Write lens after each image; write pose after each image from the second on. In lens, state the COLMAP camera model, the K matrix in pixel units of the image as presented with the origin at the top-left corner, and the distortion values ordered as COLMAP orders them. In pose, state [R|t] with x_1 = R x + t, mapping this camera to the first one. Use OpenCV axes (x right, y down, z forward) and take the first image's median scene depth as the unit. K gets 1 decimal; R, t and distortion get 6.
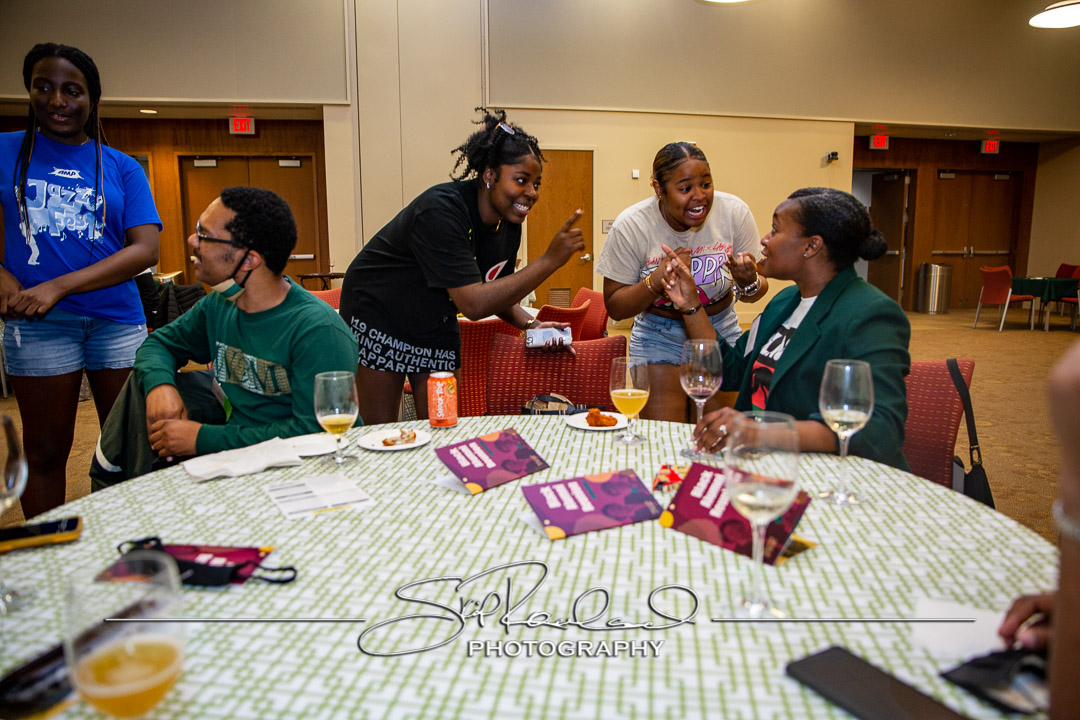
lens RADIAL K [[738.5, 0, 537.3], [0, 738.5, 363.0], [0, 0, 1]] dist [-0.111607, 0.086279]
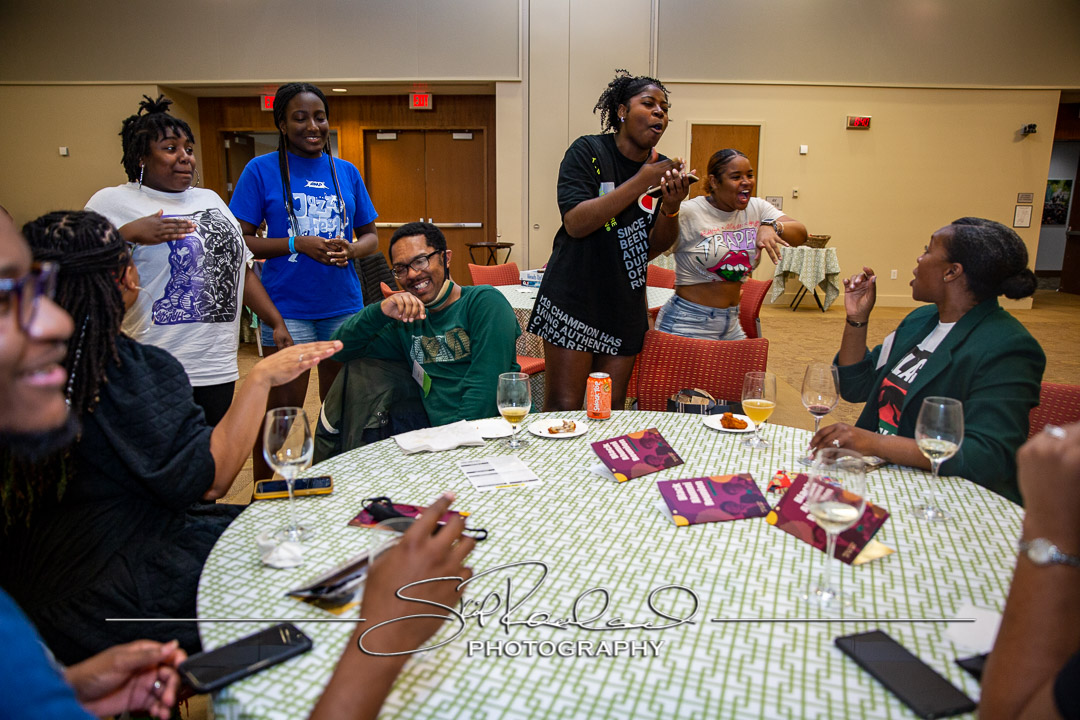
lens RADIAL K [[738.5, 0, 537.3], [0, 738.5, 363.0], [0, 0, 1]] dist [-0.111607, 0.086279]
pose [[0.976768, 0.058351, -0.206201, 0.020537], [-0.047839, 0.997306, 0.055609, -0.078943], [0.208891, -0.044452, 0.976928, -0.223160]]
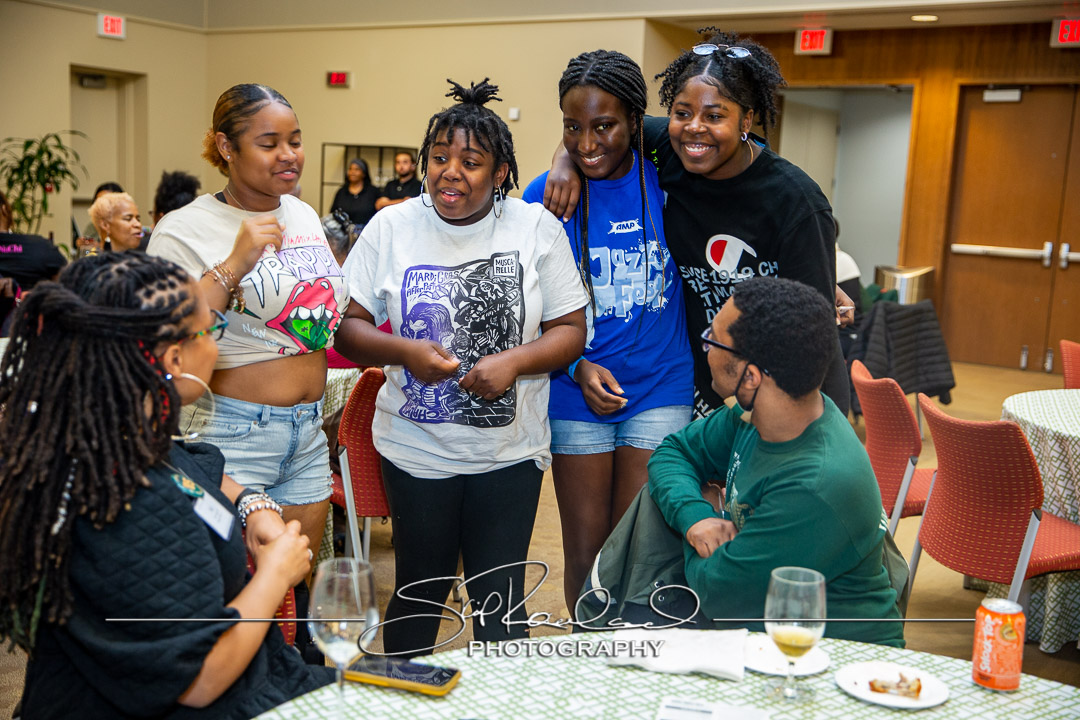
lens RADIAL K [[1244.7, 0, 540.0], [0, 1244.7, 360.0], [0, 0, 1]] dist [0.040960, 0.039560]
pose [[0.691750, 0.144768, -0.707478, 0.401875], [-0.168887, 0.984962, 0.036415, -0.200936], [0.702111, 0.094294, 0.705797, -0.078941]]
